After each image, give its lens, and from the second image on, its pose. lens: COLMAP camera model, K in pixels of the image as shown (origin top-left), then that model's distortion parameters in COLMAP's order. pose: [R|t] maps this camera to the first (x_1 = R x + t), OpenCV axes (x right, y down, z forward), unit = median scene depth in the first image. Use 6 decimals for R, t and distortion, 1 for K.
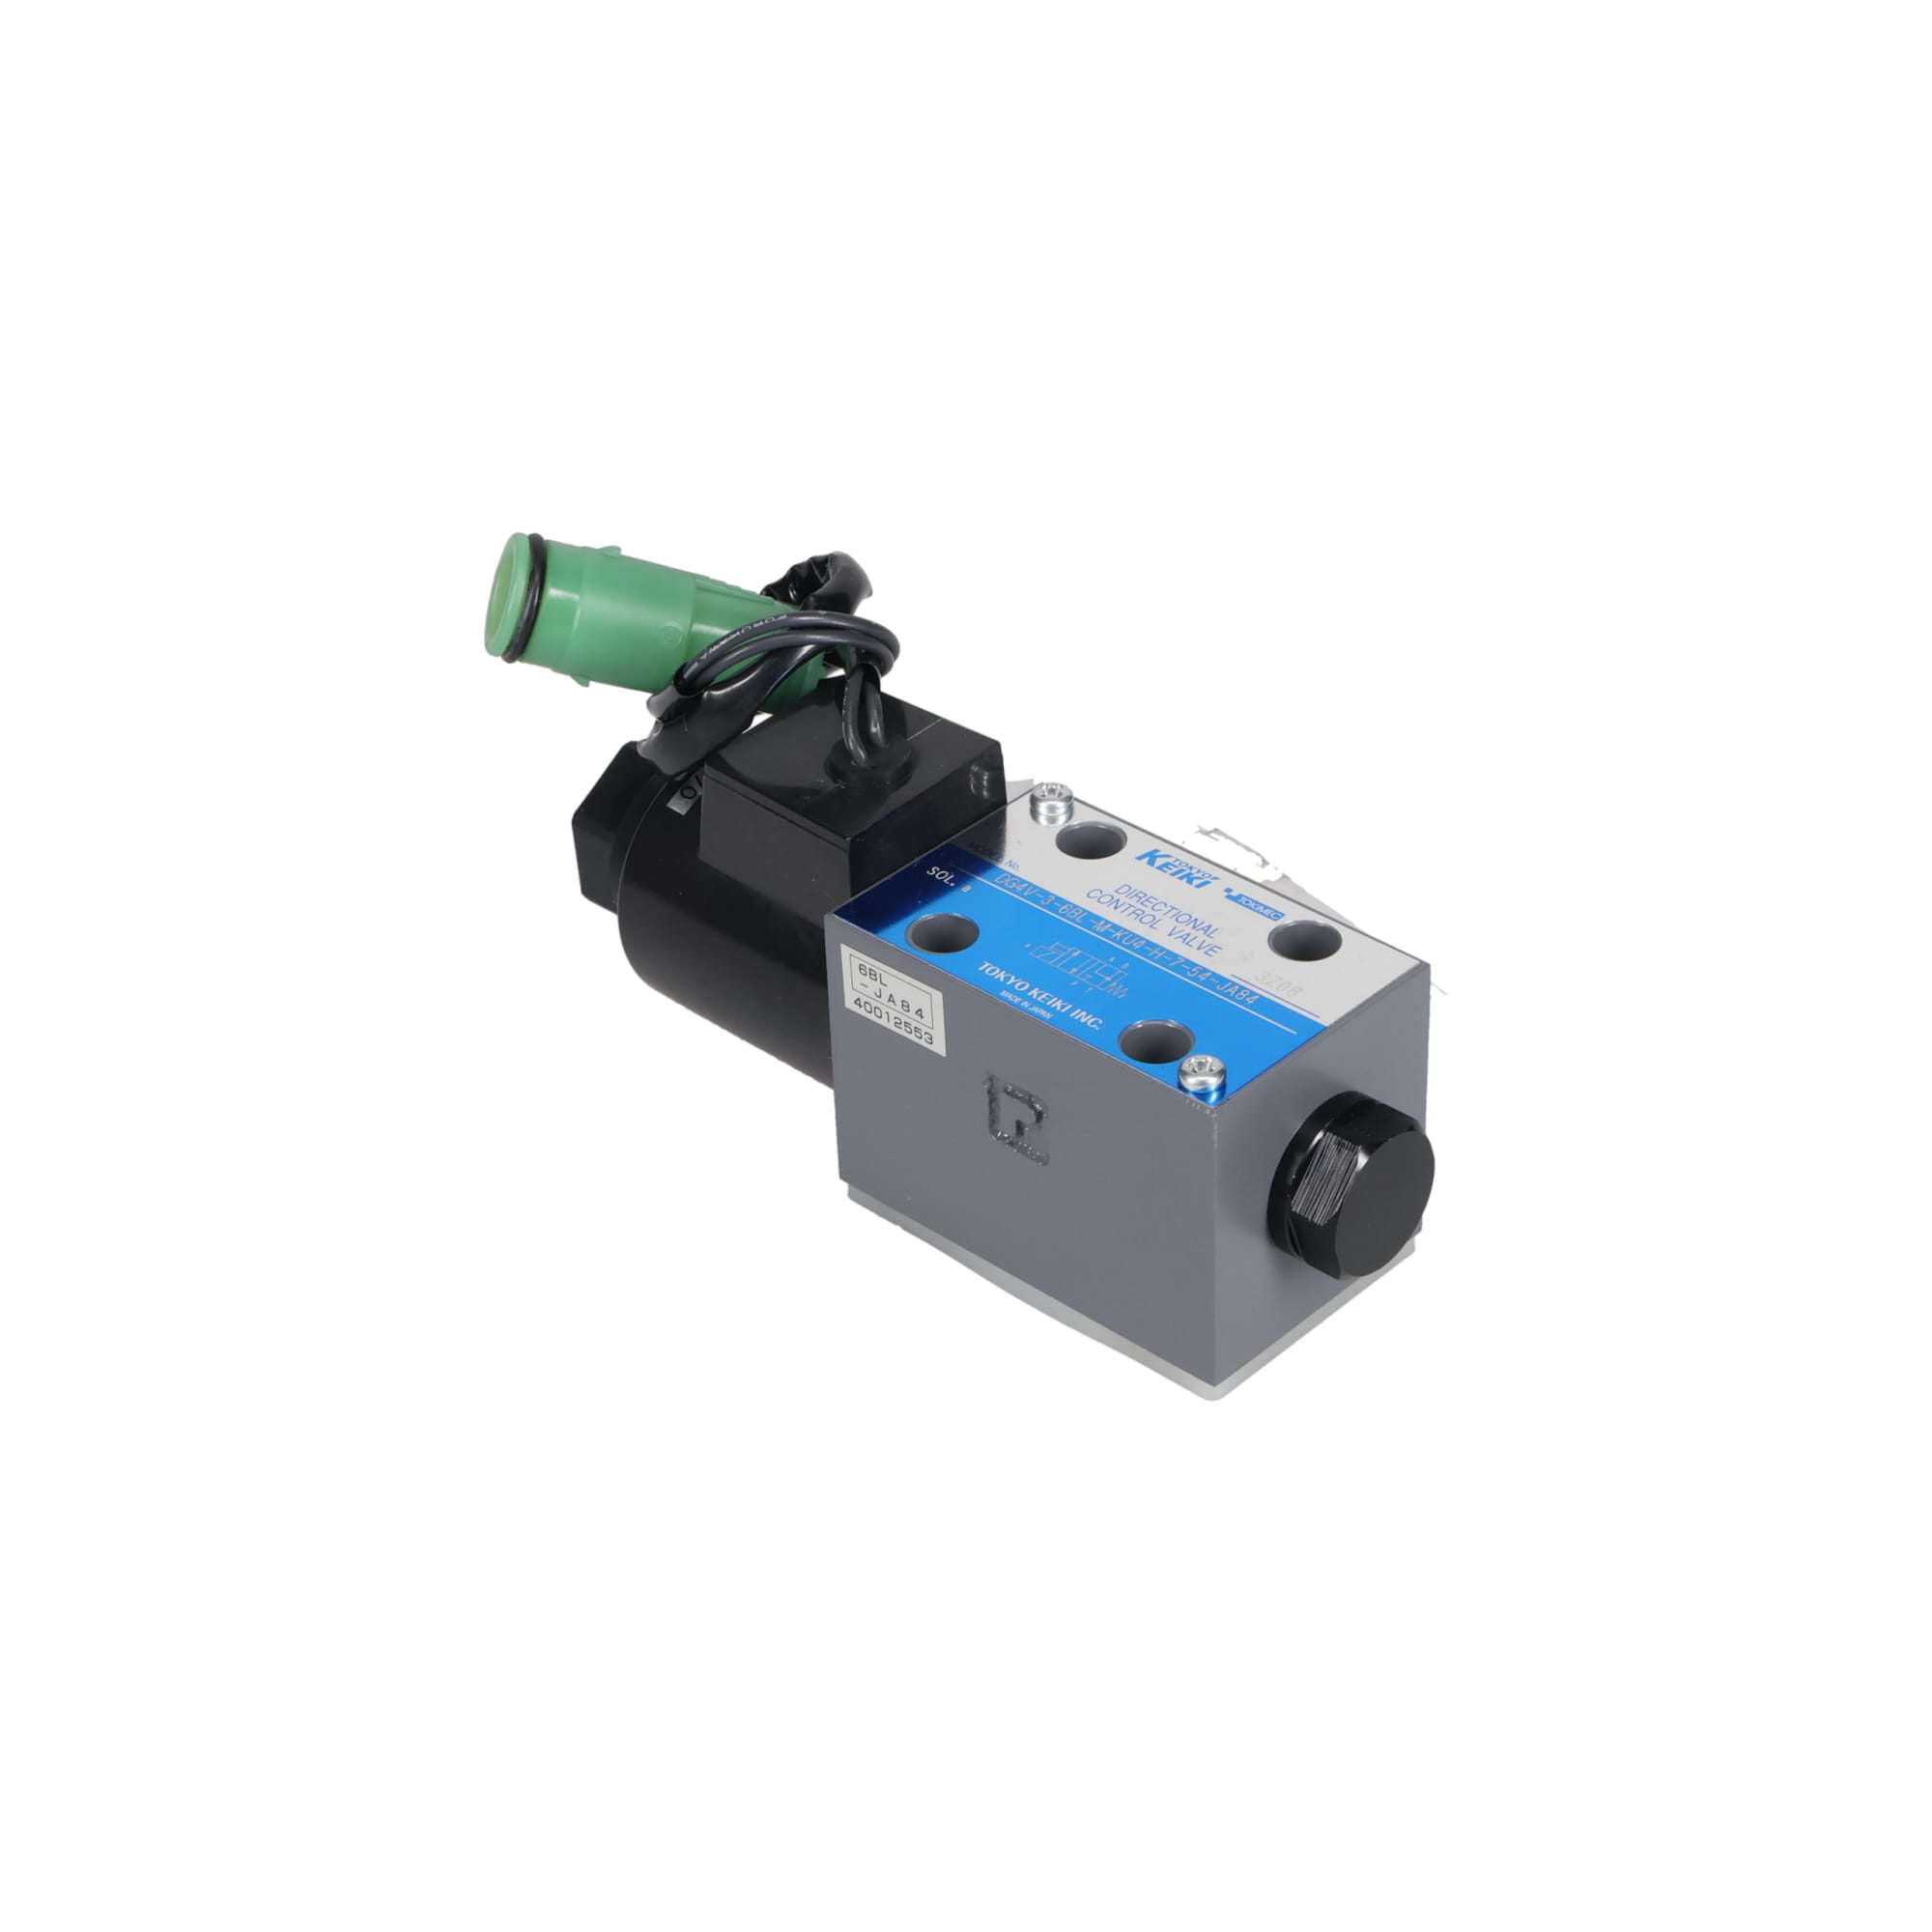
lens RADIAL K [[4367.4, 0, 966.9], [0, 4367.4, 965.1], [0, 0, 1]] dist [-0.057263, 0.000000]
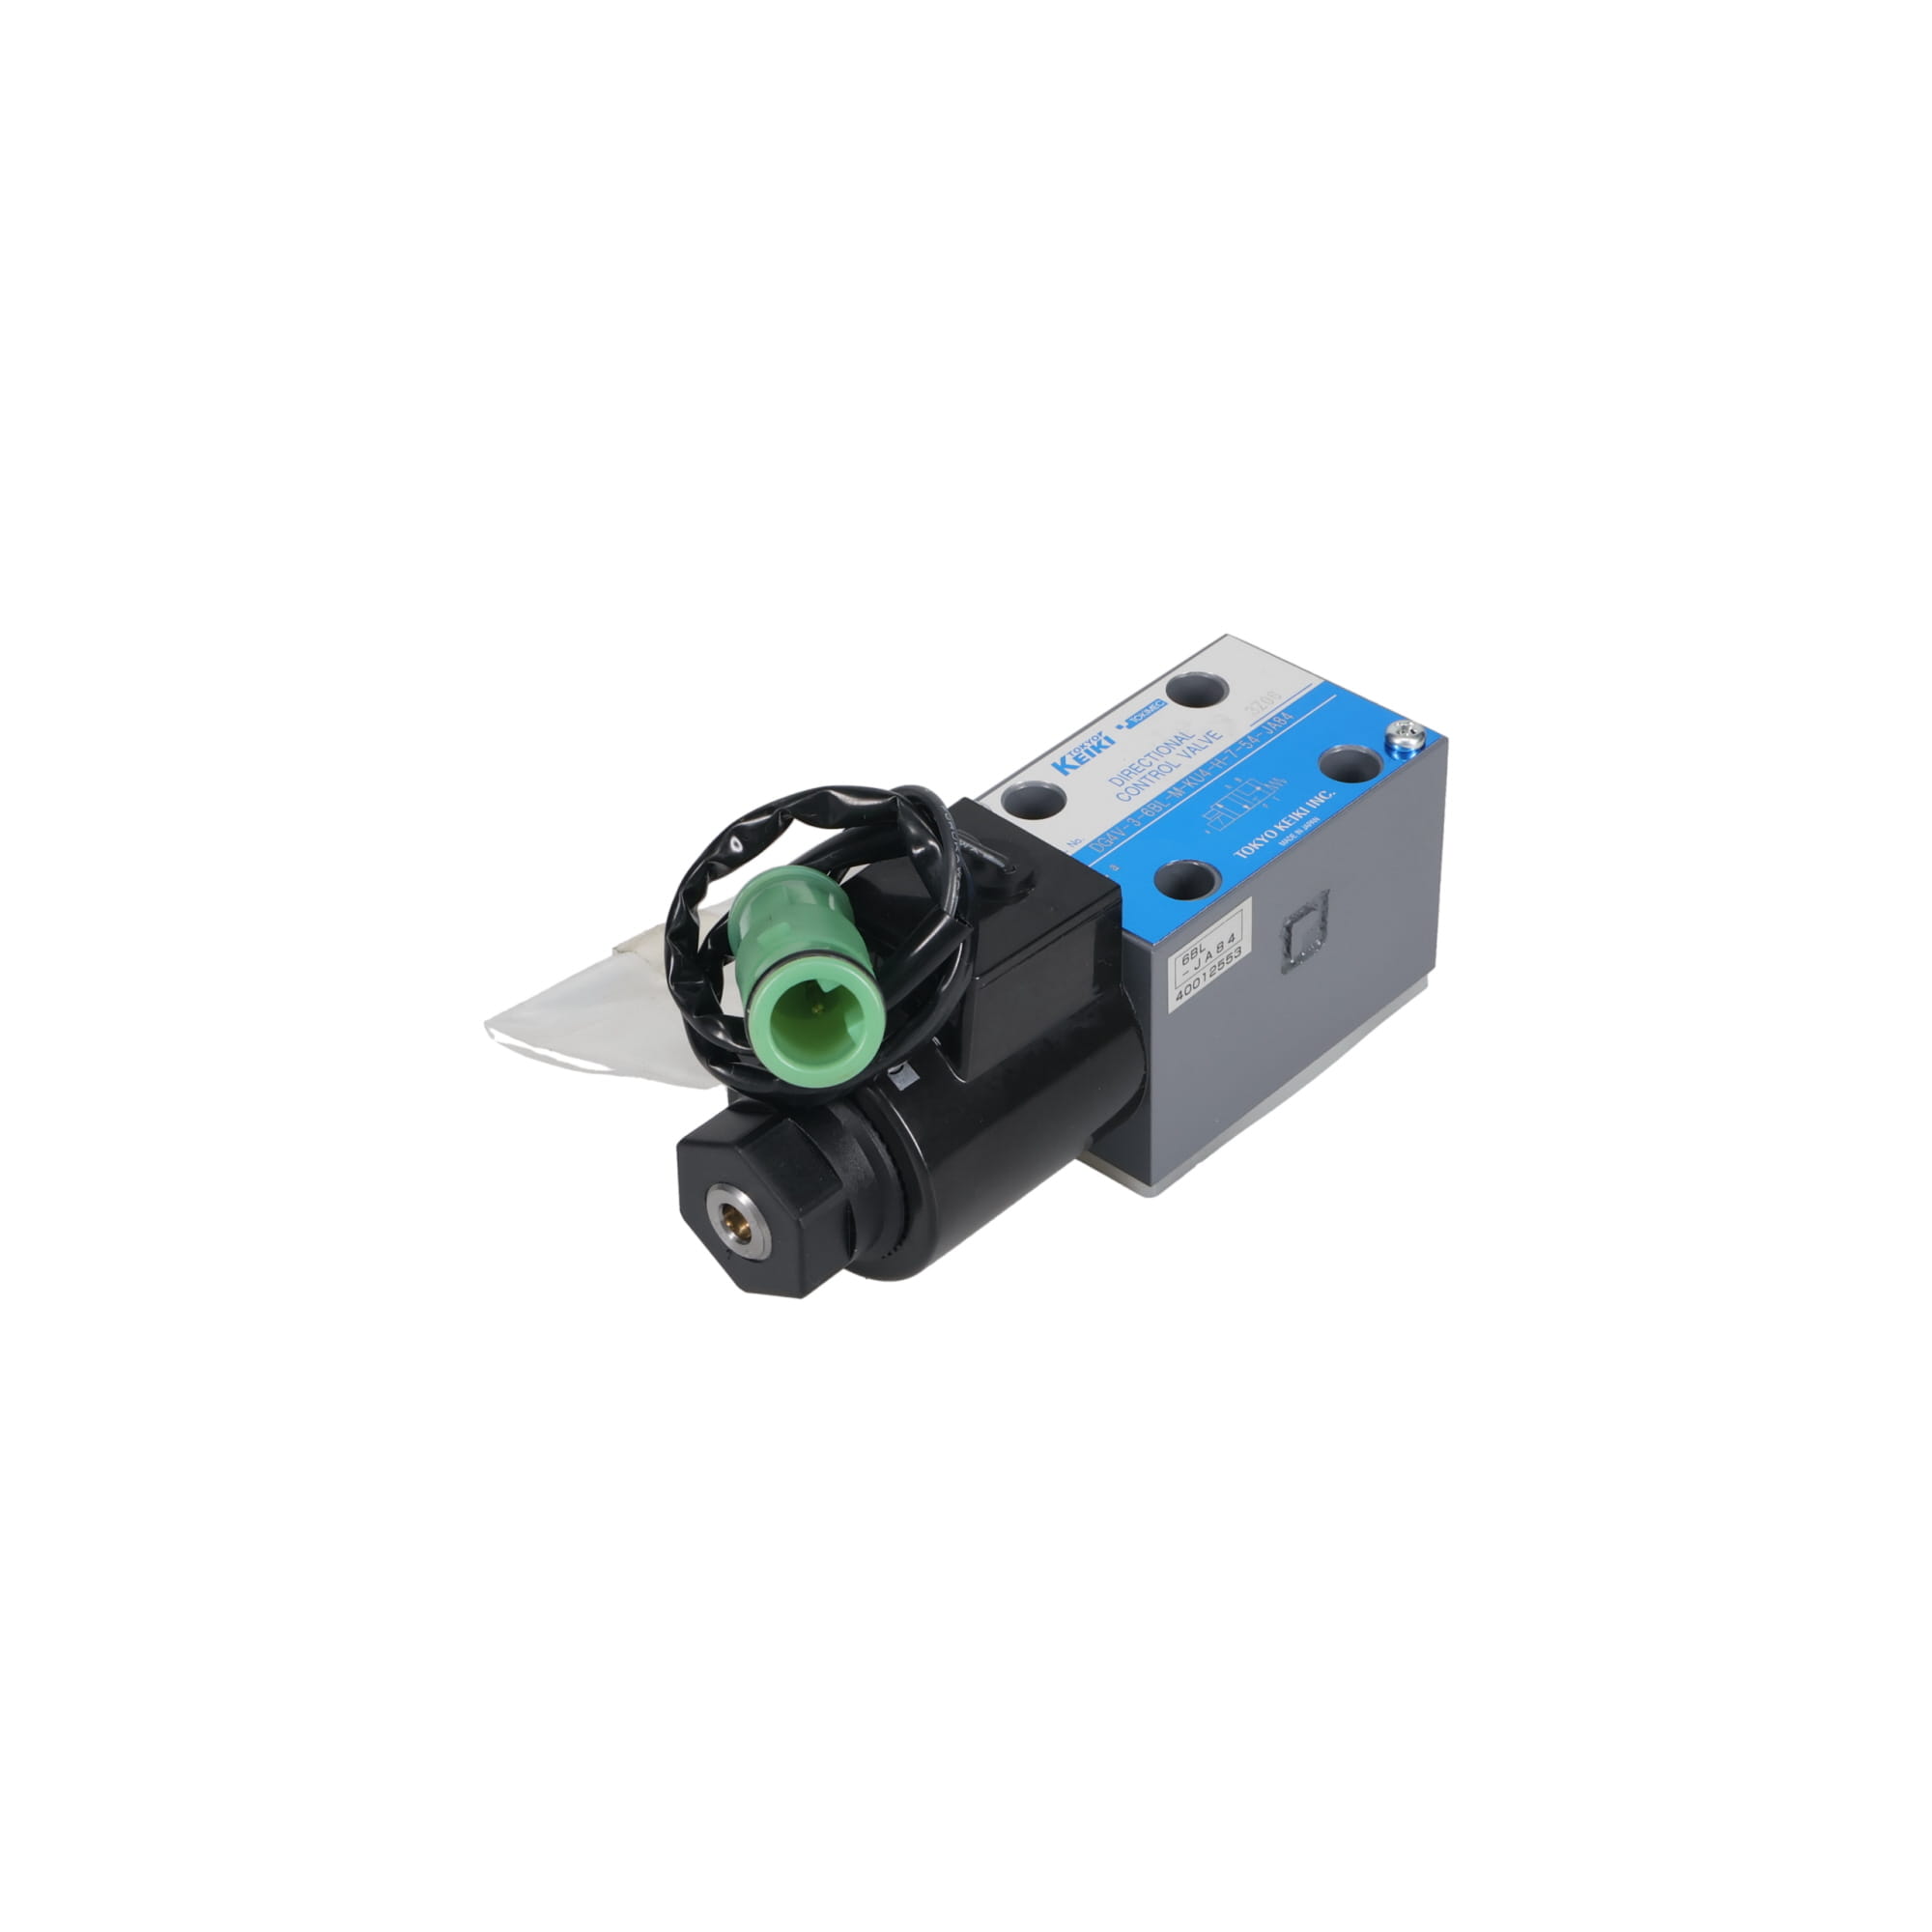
lens RADIAL K [[4367.4, 0, 969.1], [0, 4367.4, 964.3], [0, 0, 1]] dist [-0.057263, 0.000000]
pose [[0.005705, -0.605346, 0.795942, -0.883273], [0.598033, 0.639994, 0.482456, -0.550332], [-0.801451, 0.473247, 0.365668, 0.654755]]
